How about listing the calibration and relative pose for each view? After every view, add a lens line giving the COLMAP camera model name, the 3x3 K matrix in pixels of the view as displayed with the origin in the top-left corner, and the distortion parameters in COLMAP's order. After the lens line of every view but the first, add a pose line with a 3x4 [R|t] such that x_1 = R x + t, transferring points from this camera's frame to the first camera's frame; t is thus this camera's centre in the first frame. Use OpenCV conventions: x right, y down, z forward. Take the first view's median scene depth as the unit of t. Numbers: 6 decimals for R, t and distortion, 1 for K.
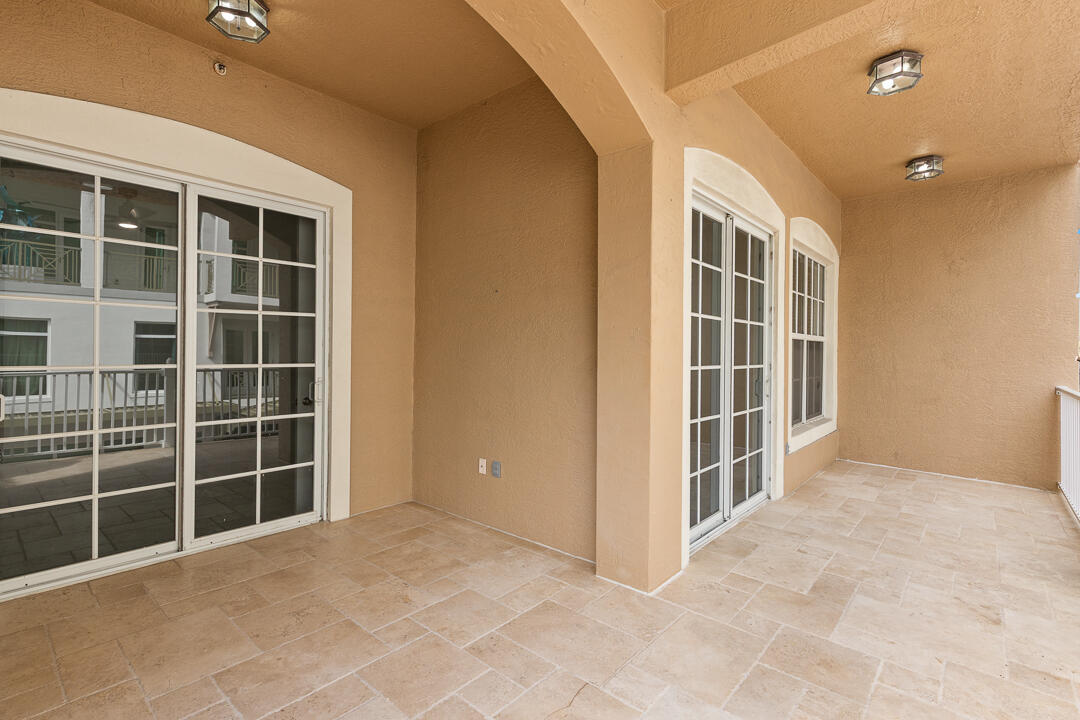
lens RADIAL K [[510.5, 0, 525.7], [0, 510.5, 347.5], [0, 0, 1]] dist [-0.001898, -0.000331]
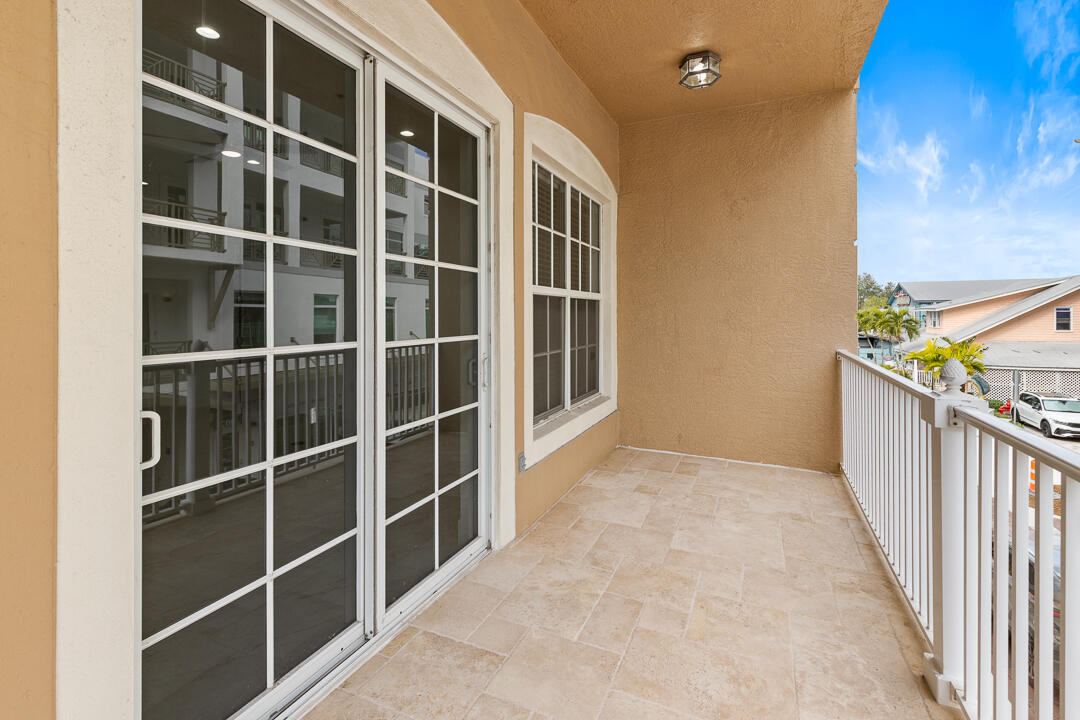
lens RADIAL K [[500.4, 0, 537.5], [0, 500.4, 306.4], [0, 0, 1]] dist [0.000338, -0.000467]
pose [[0.953295, -0.008252, 0.301928, 0.402687], [0.010317, 0.999933, -0.005244, 0.003360], [-0.301865, 0.008114, 0.953316, 0.453447]]
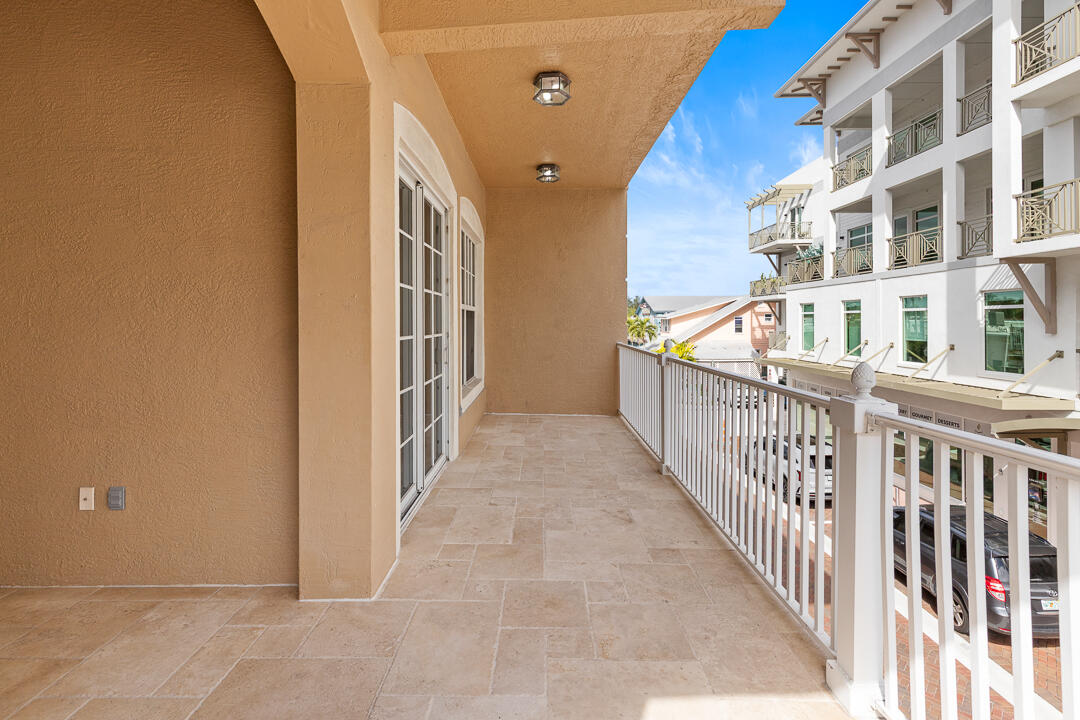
lens RADIAL K [[505.2, 0, 542.6], [0, 505.2, 316.5], [0, 0, 1]] dist [0.001018, -0.000077]
pose [[0.740279, -0.007916, 0.672253, -0.086613], [0.008993, 0.999958, 0.001873, -0.001123], [-0.672240, 0.004659, 0.740319, 0.112015]]
